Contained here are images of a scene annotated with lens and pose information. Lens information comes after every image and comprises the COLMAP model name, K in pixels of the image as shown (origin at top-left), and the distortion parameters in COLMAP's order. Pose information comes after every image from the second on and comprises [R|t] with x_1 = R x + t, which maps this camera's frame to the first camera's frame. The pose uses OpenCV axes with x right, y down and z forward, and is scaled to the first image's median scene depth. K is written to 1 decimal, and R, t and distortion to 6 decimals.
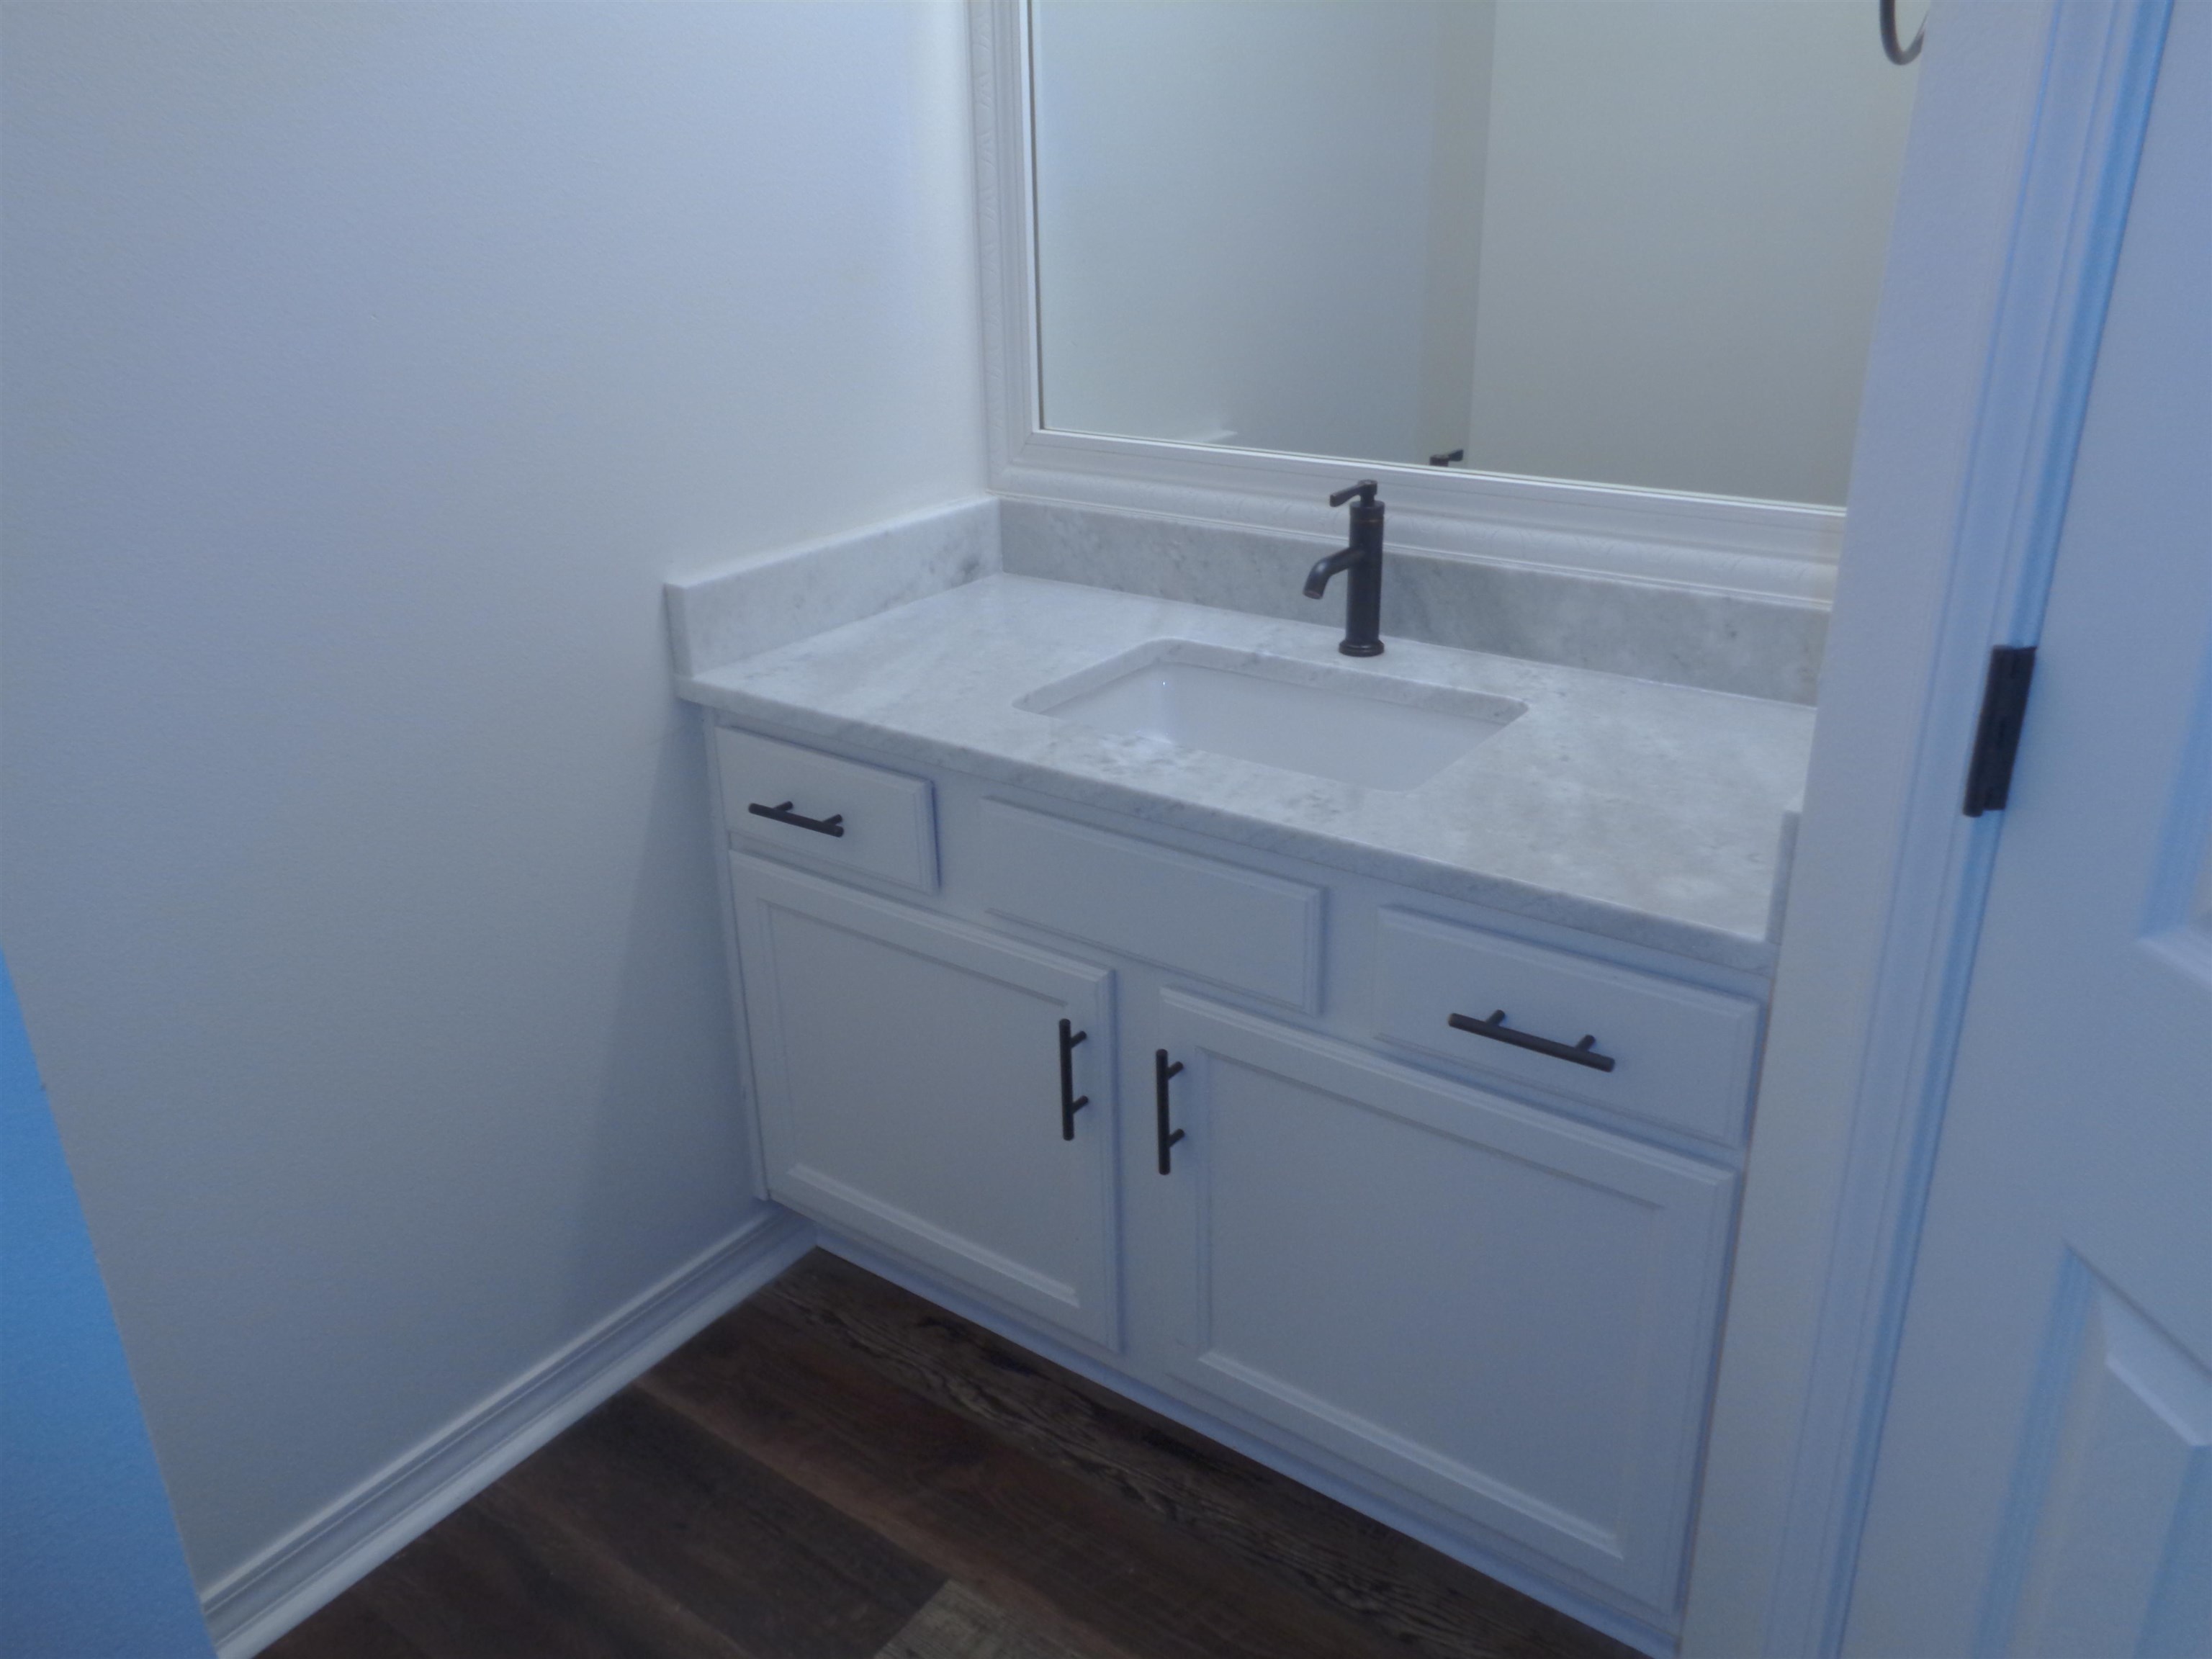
lens RADIAL K [[1670.2, 0, 1099.7], [0, 1670.2, 823.1], [0, 0, 1]] dist [0.010402, -0.004739]
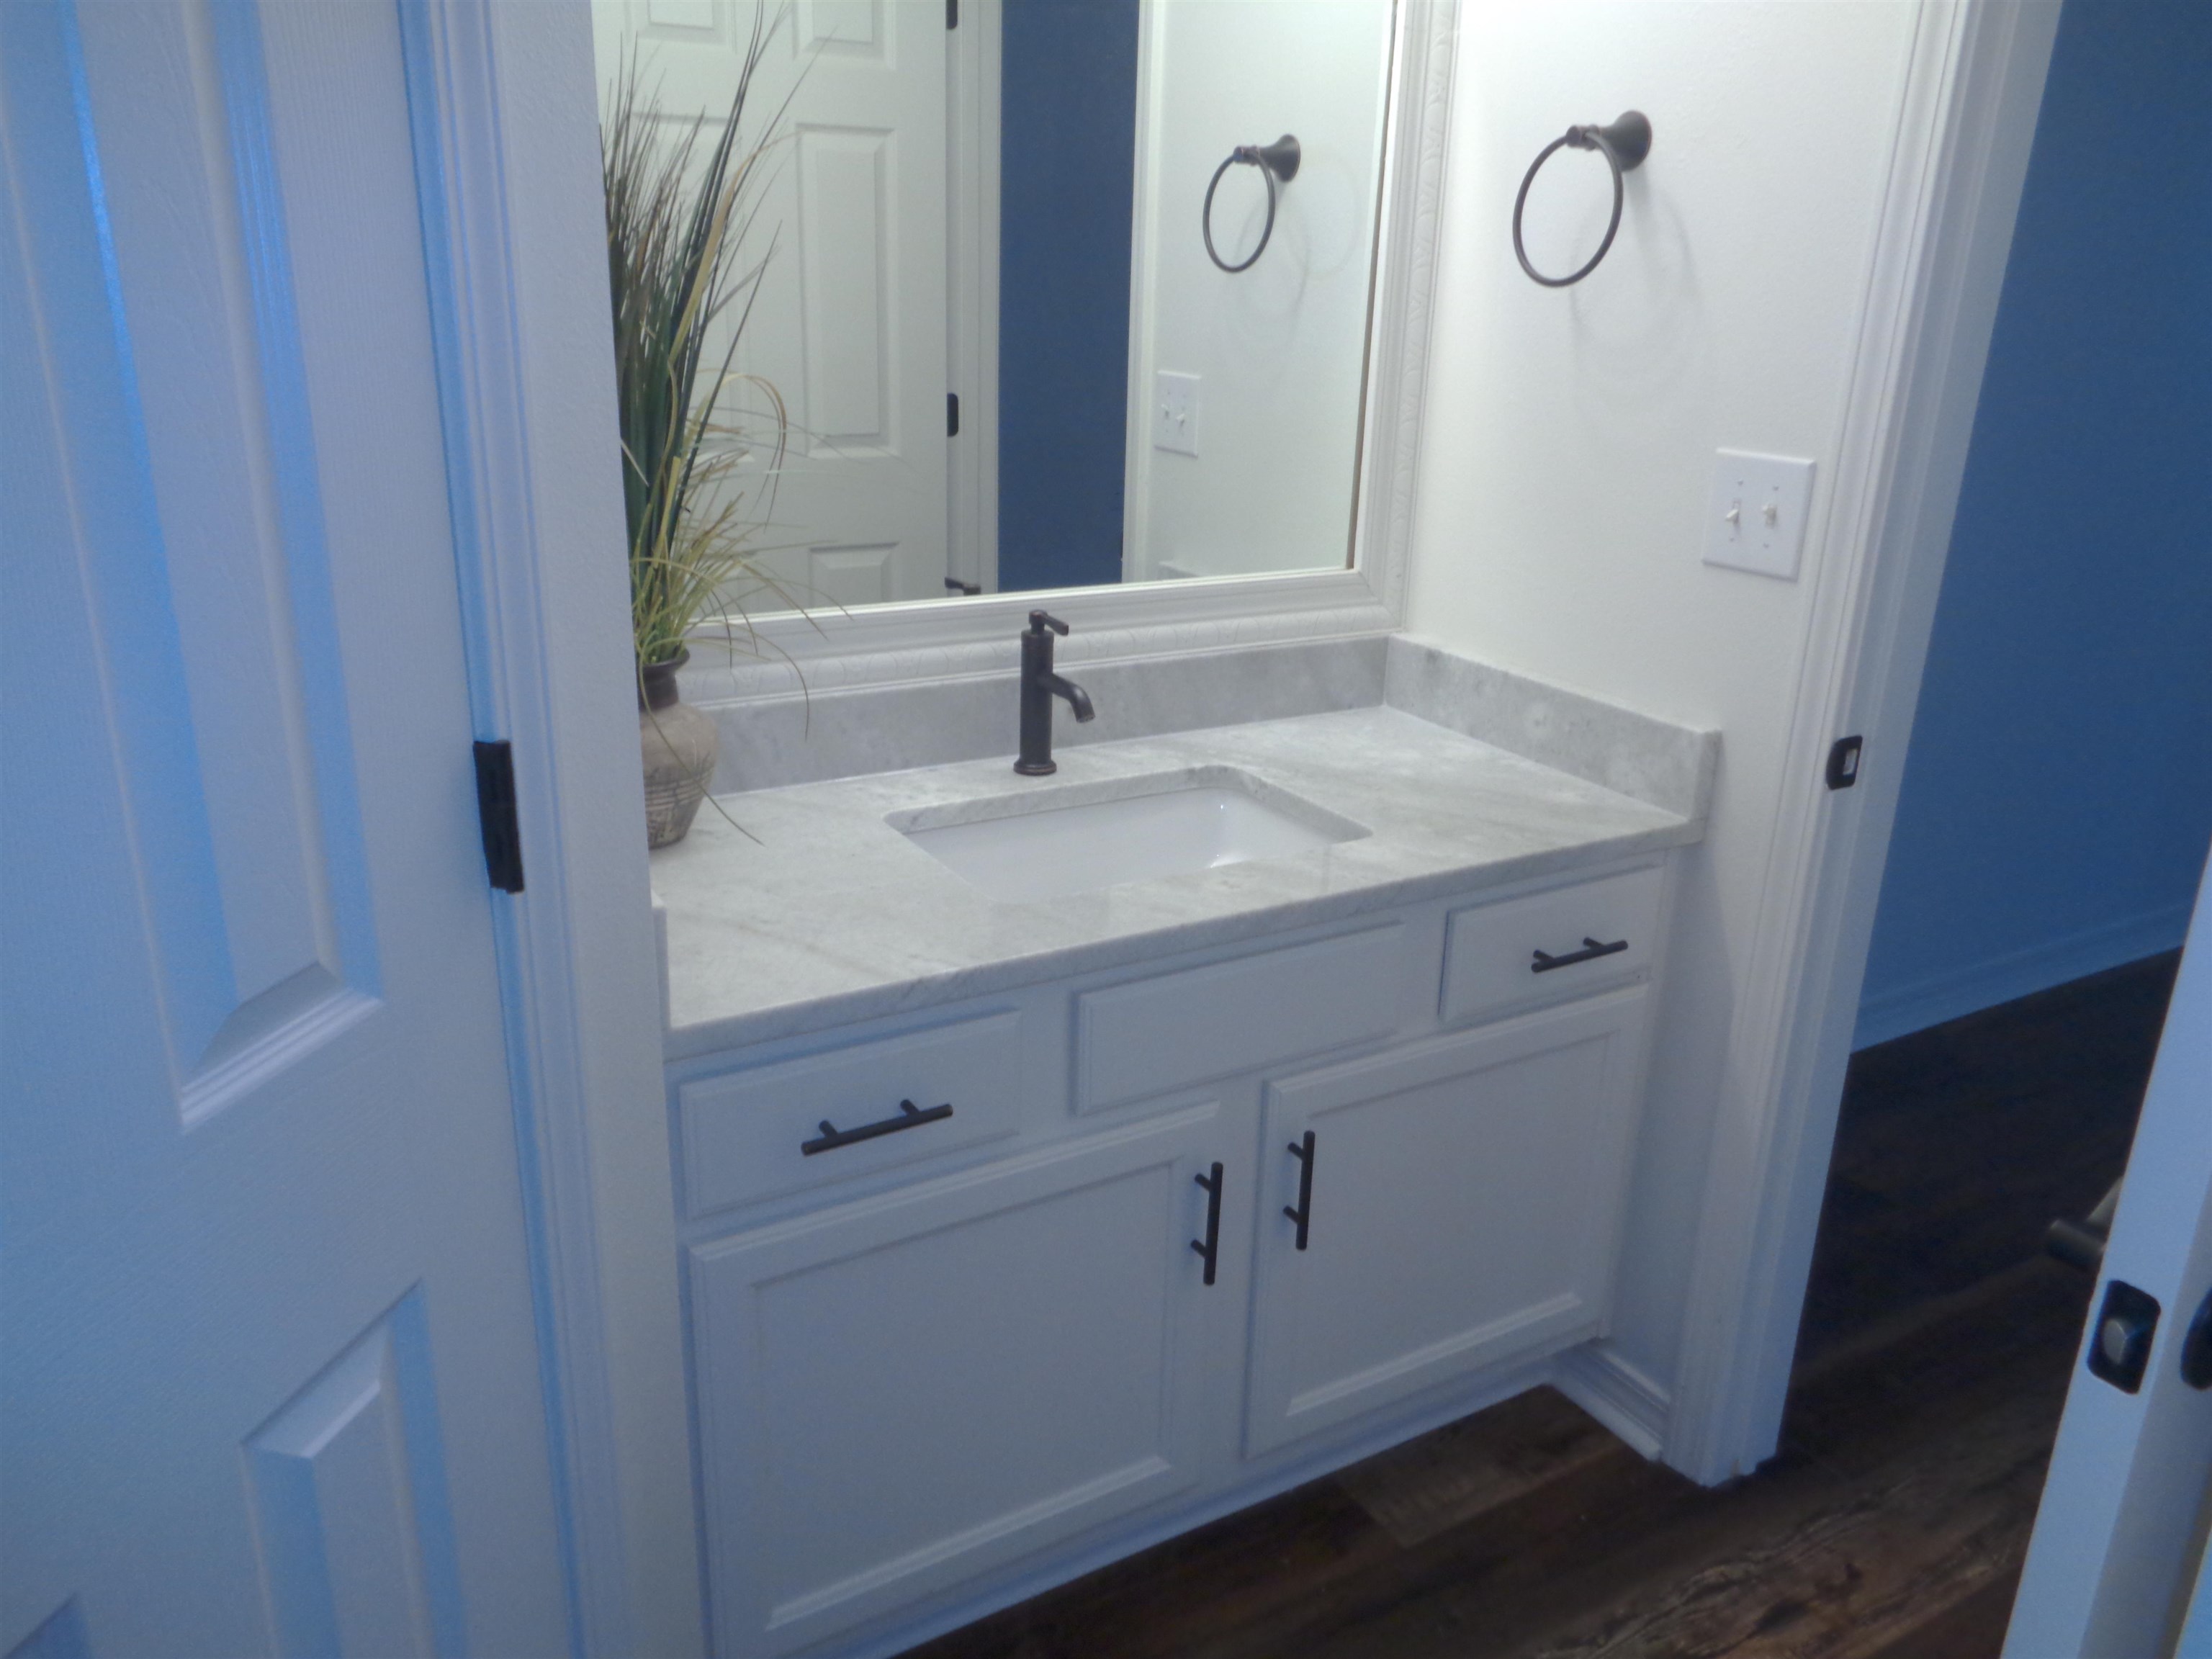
lens RADIAL K [[1670.2, 0, 1099.7], [0, 1670.2, 823.1], [0, 0, 1]] dist [0.010402, -0.004739]
pose [[0.382464, -0.263890, 0.885485, -0.787263], [0.321072, 0.936584, 0.140439, -0.210764], [-0.866391, 0.230592, 0.442937, 0.513337]]
